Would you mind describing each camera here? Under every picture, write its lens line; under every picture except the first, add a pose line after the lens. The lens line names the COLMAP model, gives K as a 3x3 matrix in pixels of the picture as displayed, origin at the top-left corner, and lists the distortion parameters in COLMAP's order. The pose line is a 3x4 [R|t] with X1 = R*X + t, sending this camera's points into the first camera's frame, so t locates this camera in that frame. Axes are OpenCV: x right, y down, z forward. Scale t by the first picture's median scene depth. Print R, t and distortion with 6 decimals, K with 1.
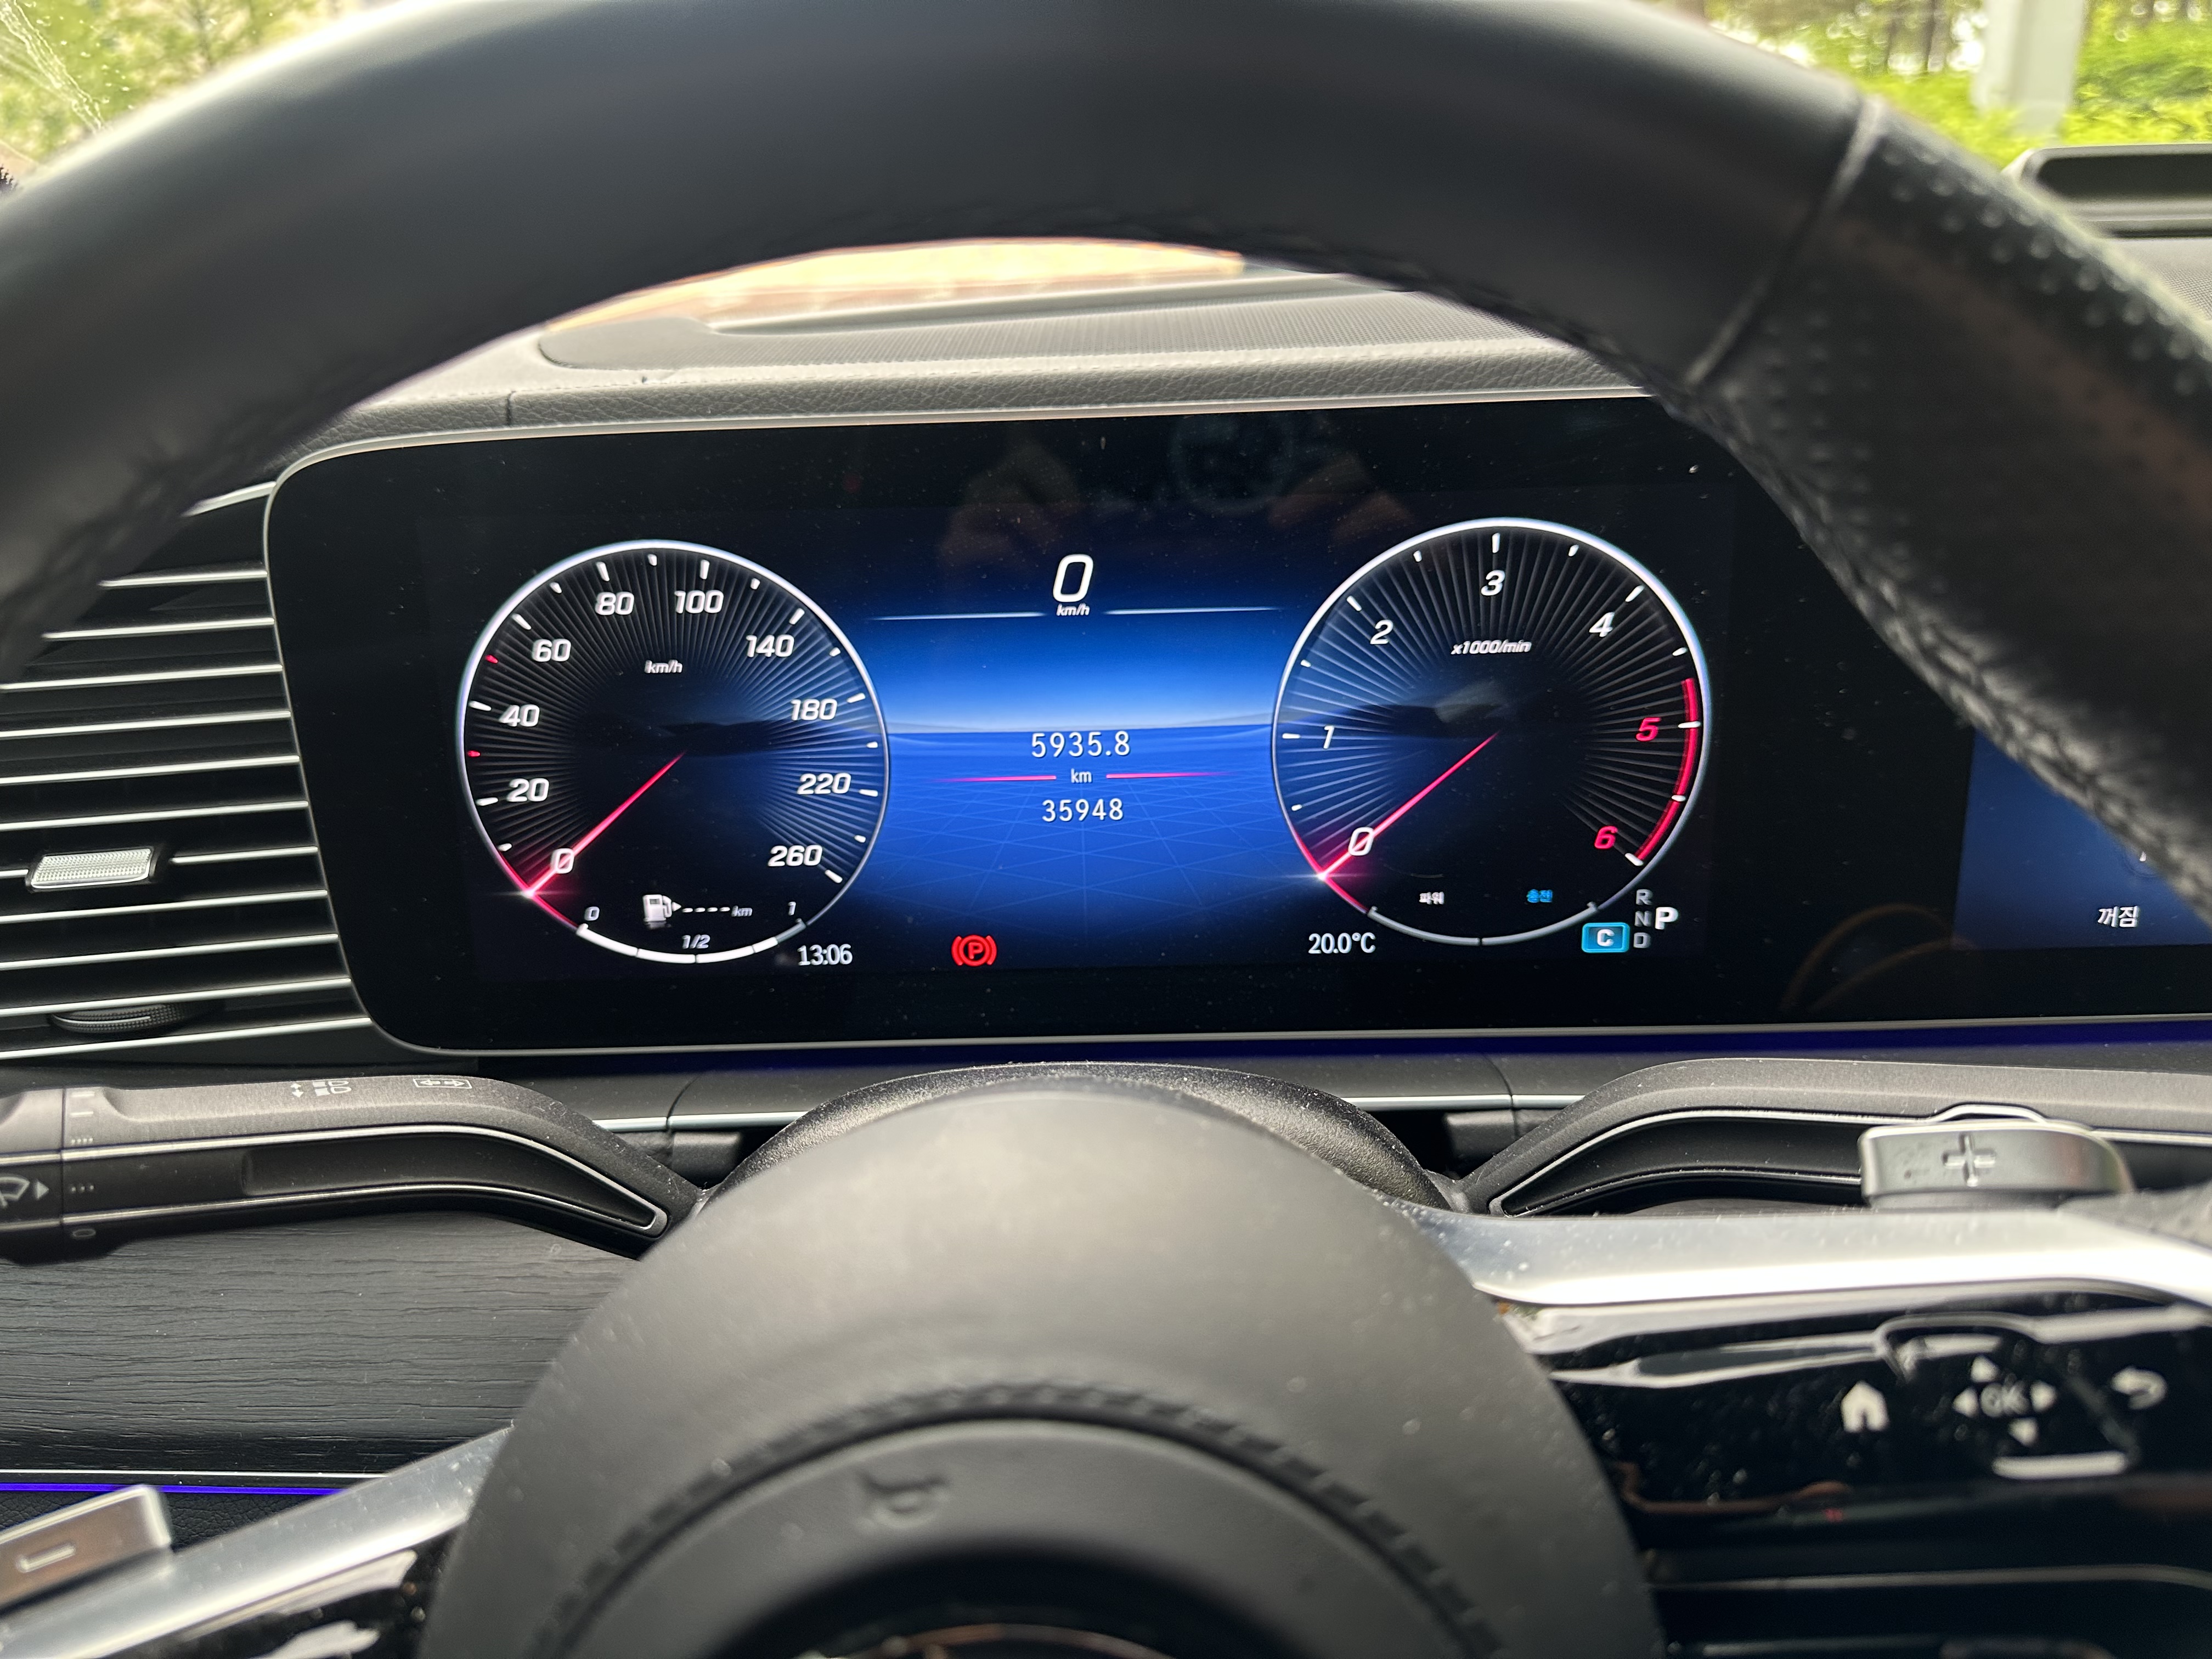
lens RADIAL K [[1575.4, 0, 1051.5], [0, 1575.4, 810.2], [0, 0, 1]] dist [0.012355, -0.022412]
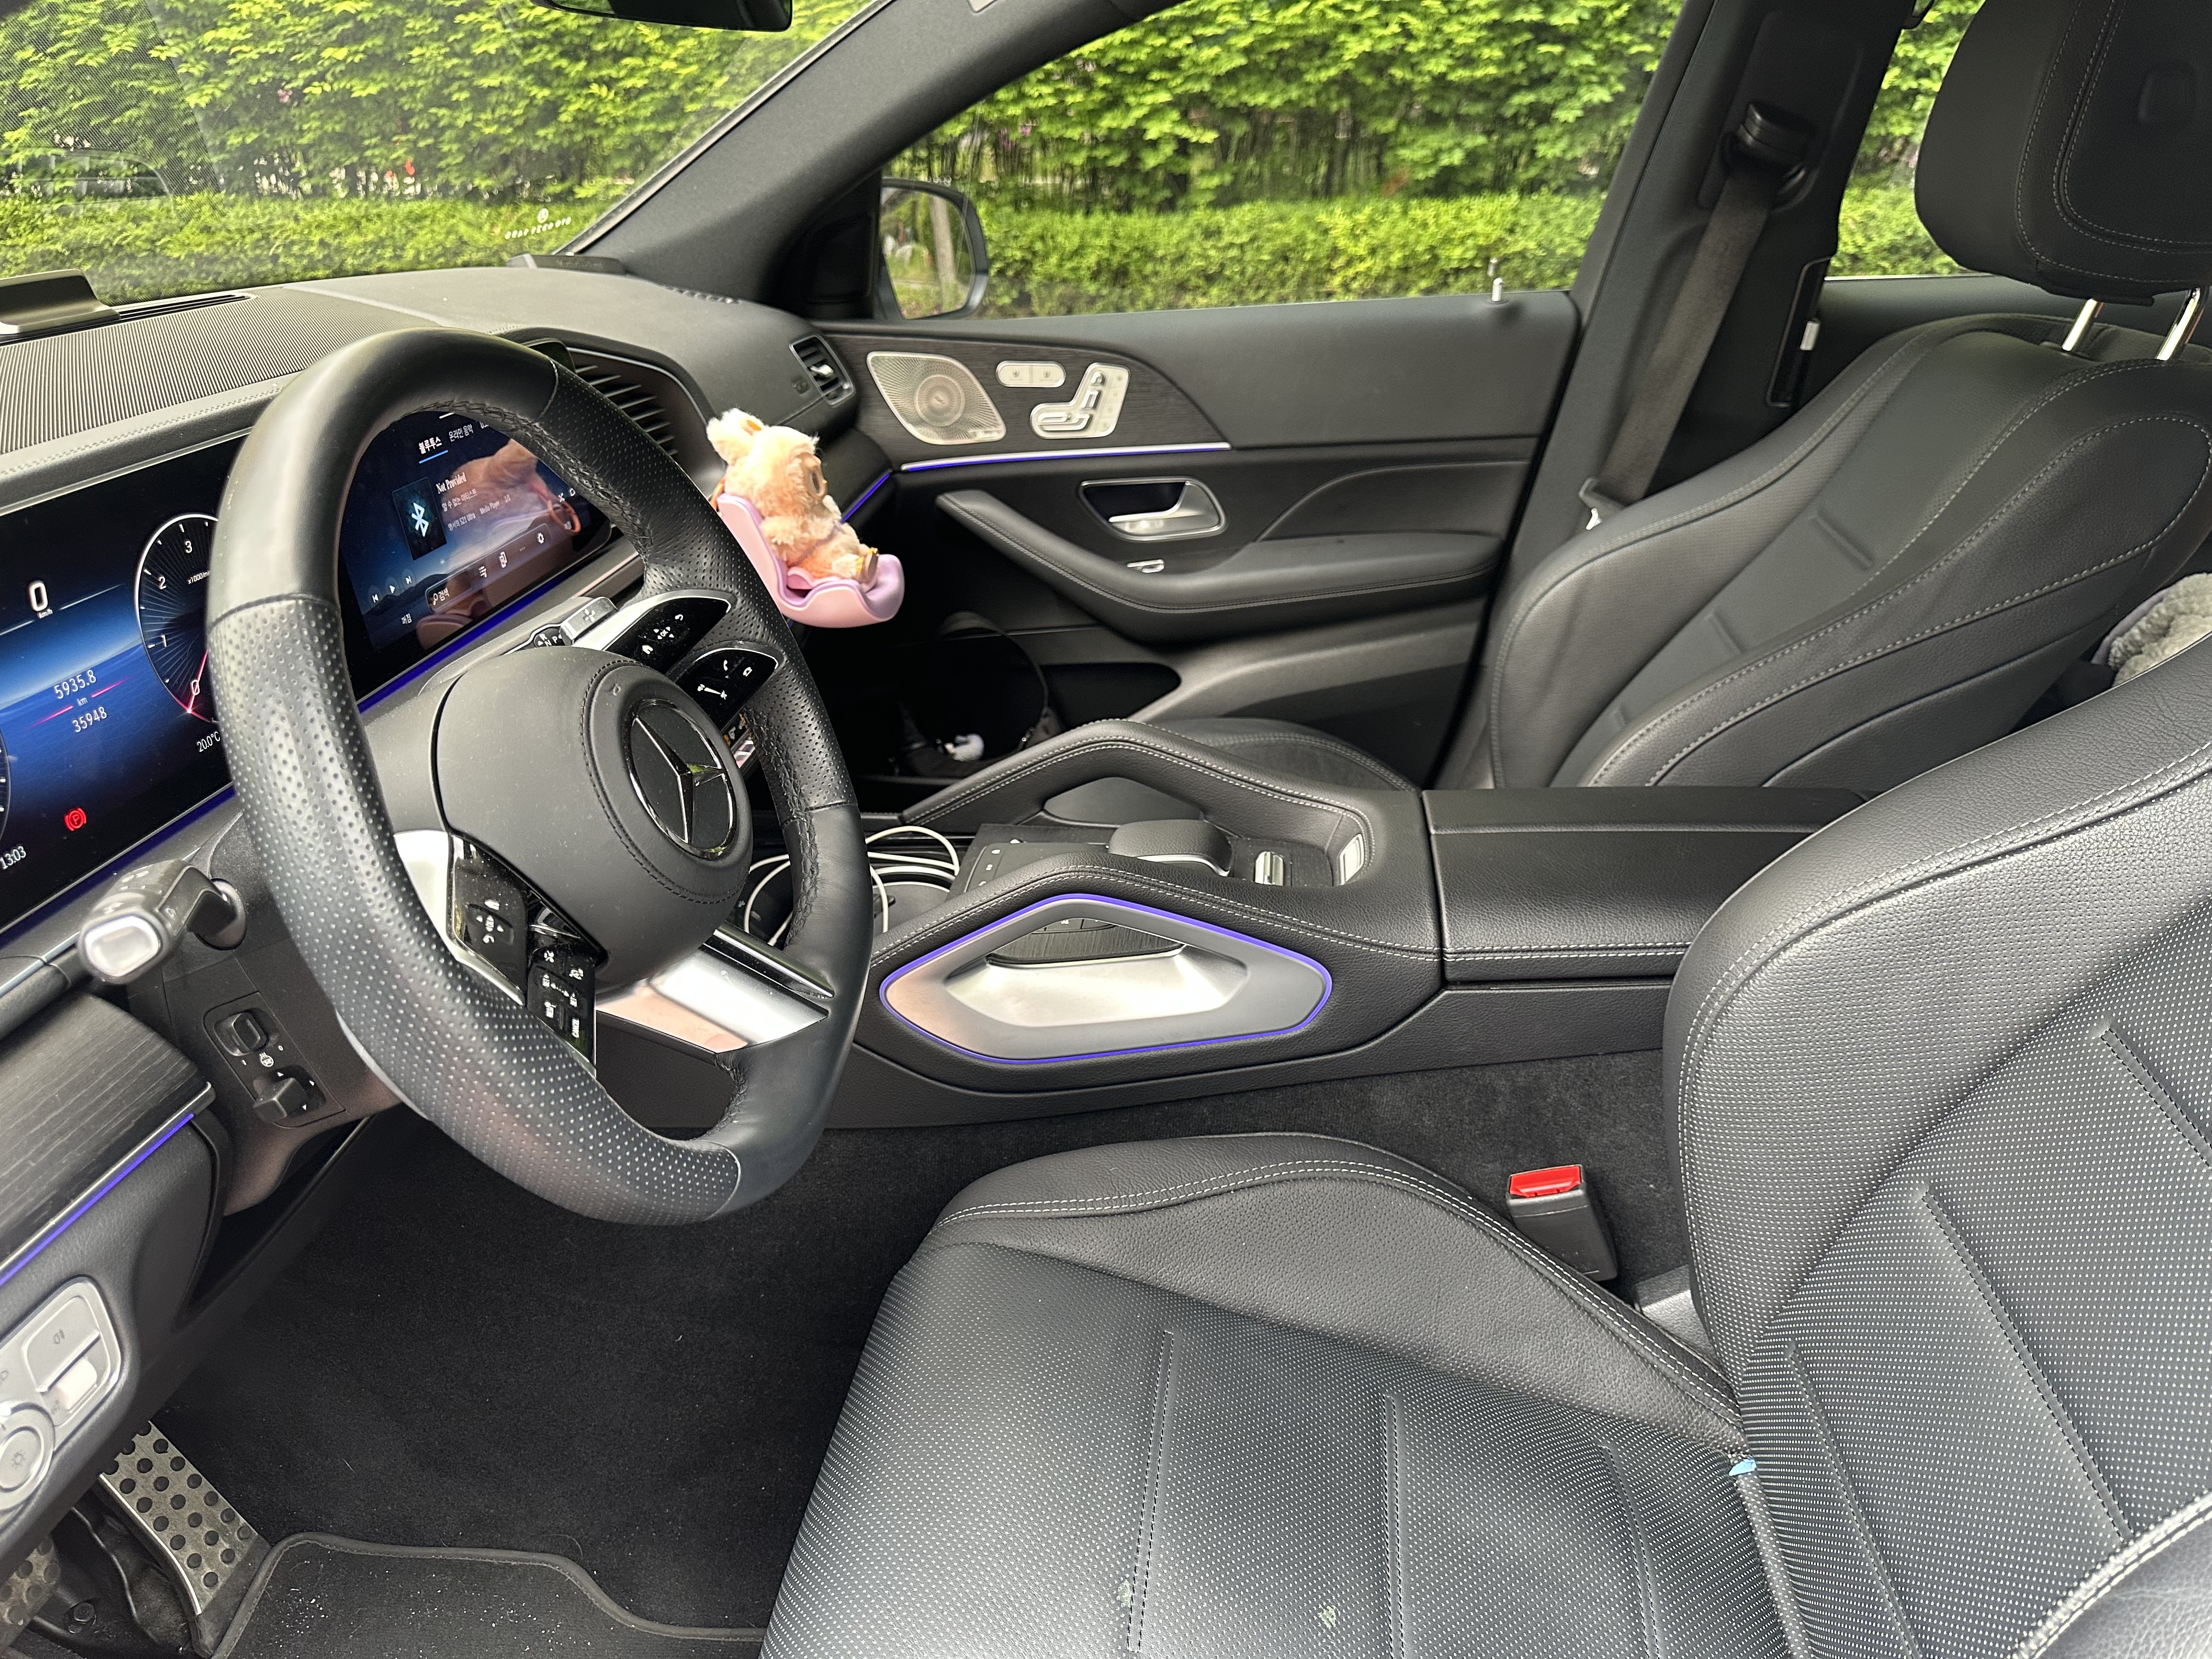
lens RADIAL K [[1575.4, 0, 1118.8], [0, 1575.4, 831.6], [0, 0, 1]] dist [0.012355, -0.022412]
pose [[0.084516, -0.388554, 0.917542, -1.622486], [0.374172, 0.865822, 0.332186, -0.048492], [-0.923500, 0.315244, 0.218562, -0.459749]]
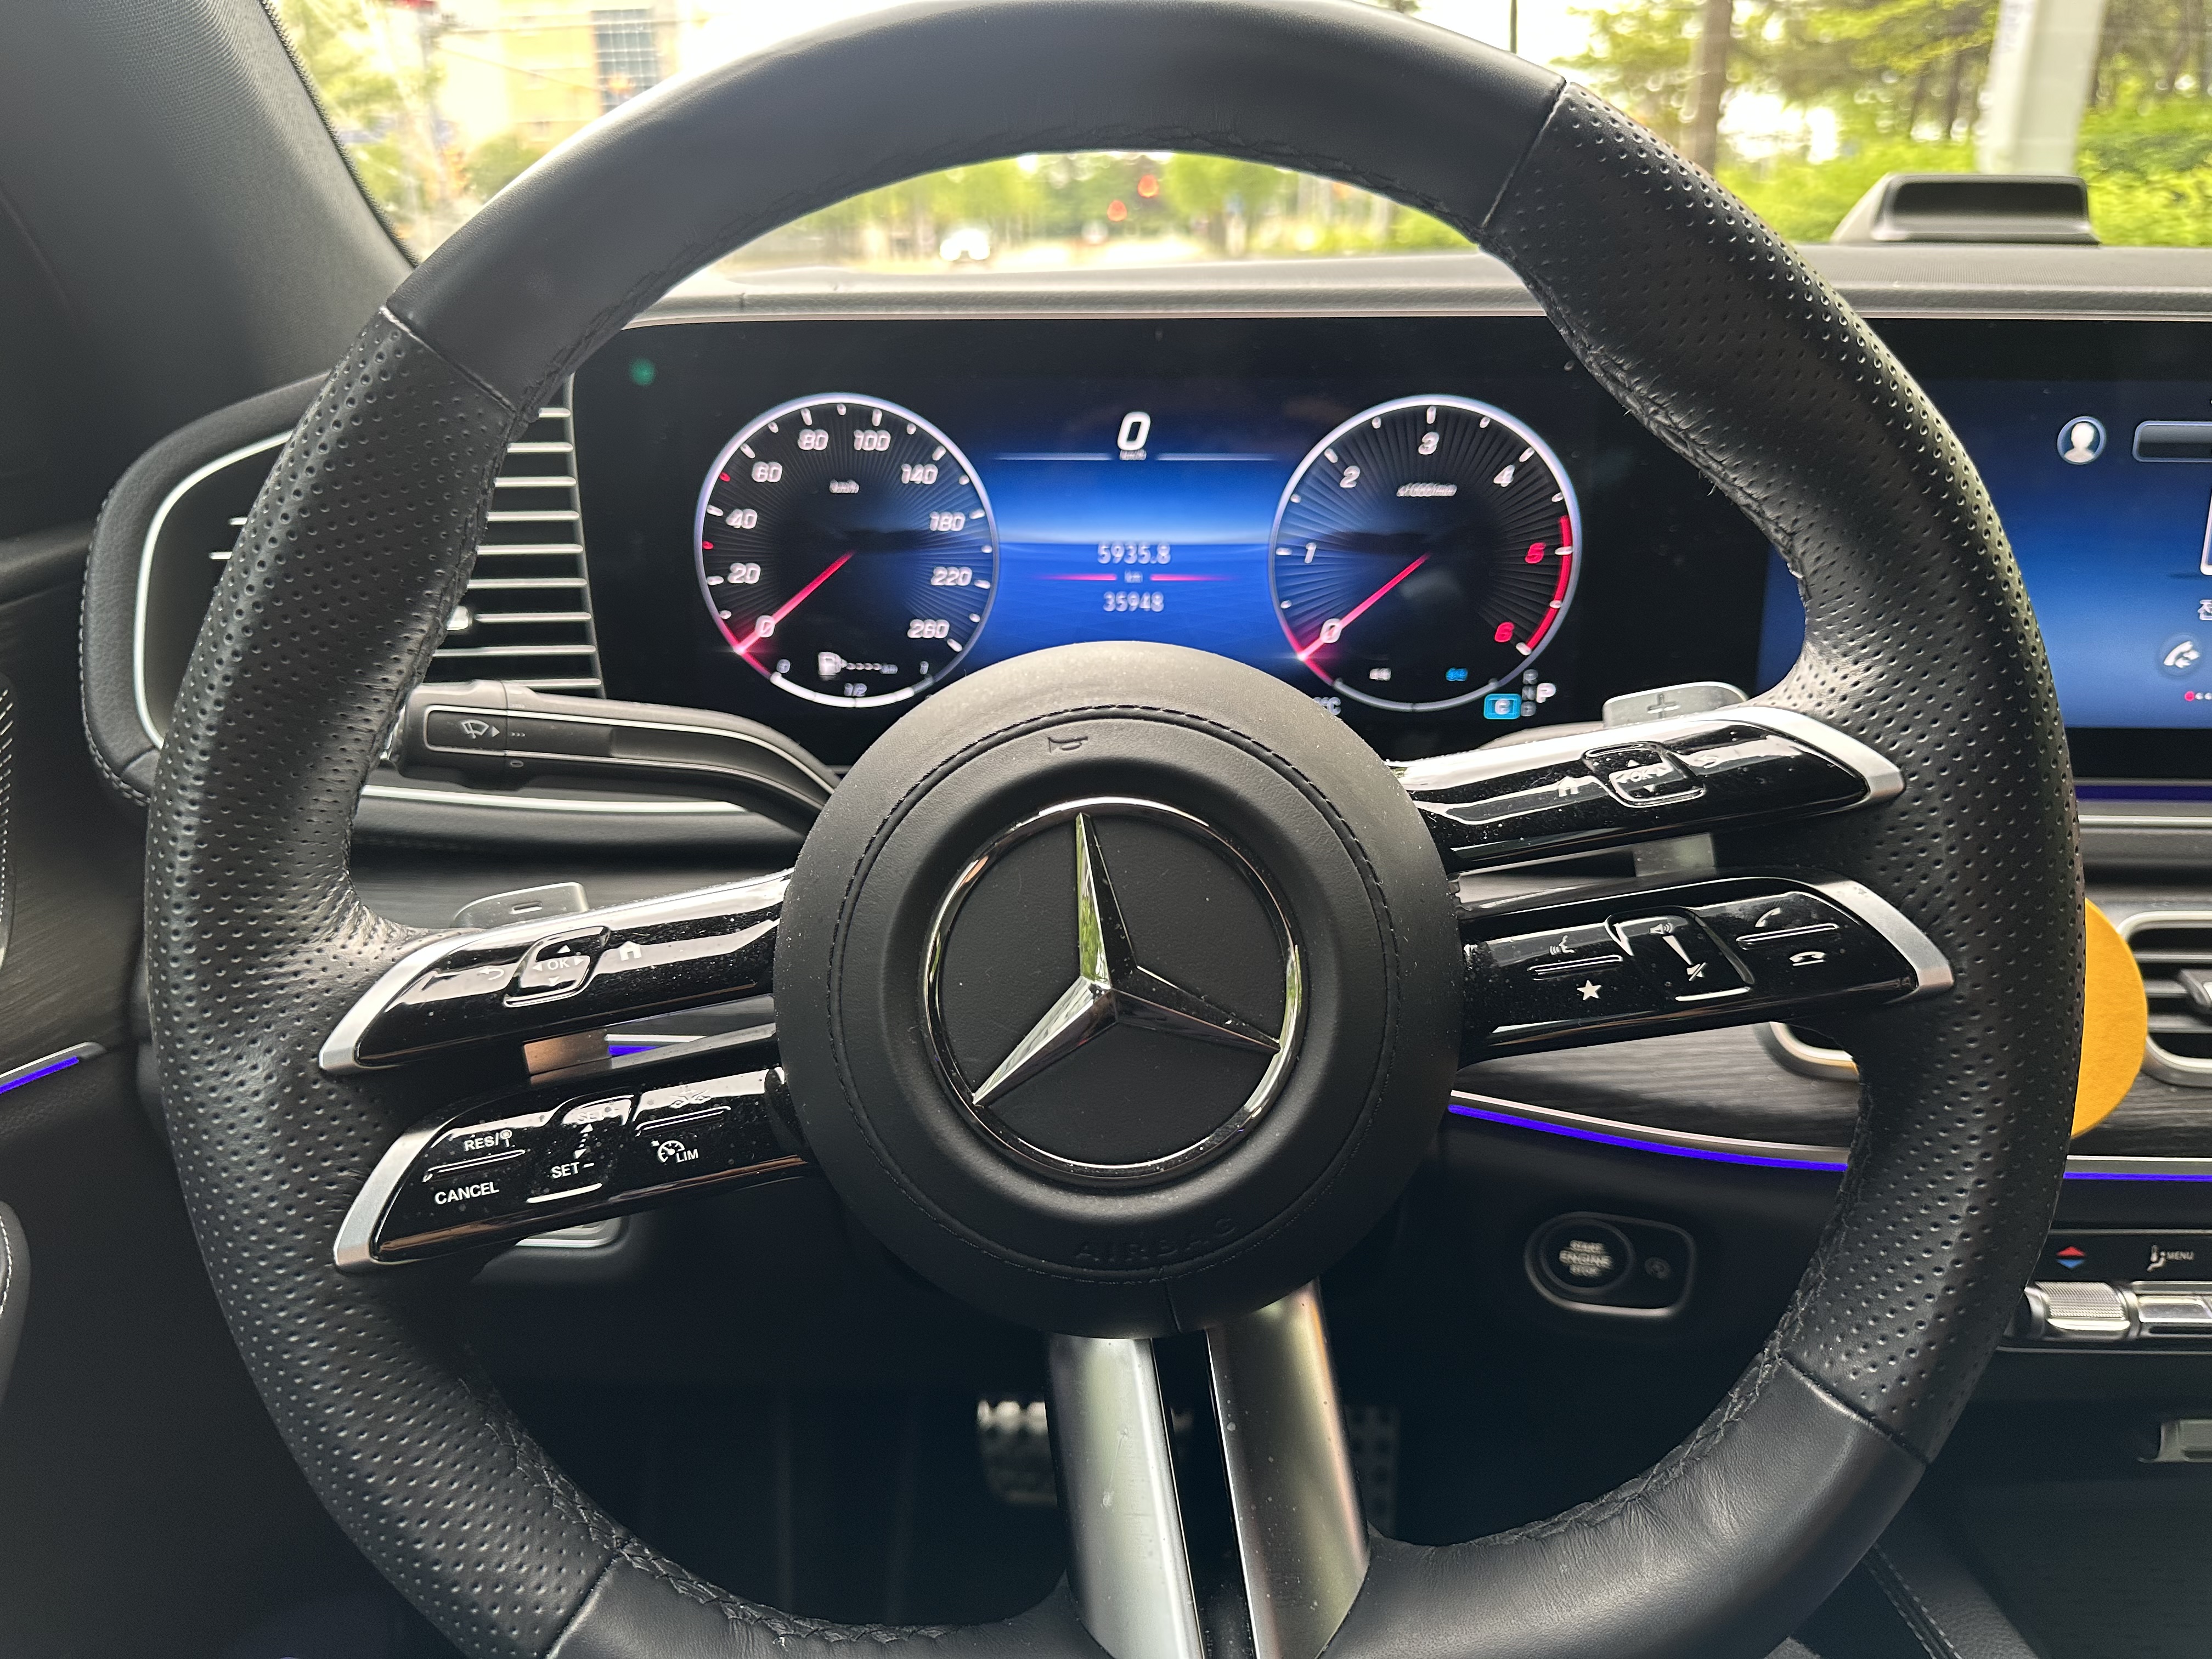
lens RADIAL K [[1575.4, 0, 1056.1], [0, 1575.4, 847.7], [0, 0, 1]] dist [0.012355, -0.022412]
pose [[0.999231, 0.036871, -0.013326, -0.023365], [-0.036930, 0.999309, -0.004208, 0.231579], [0.013161, 0.004697, 0.999902, -0.417869]]
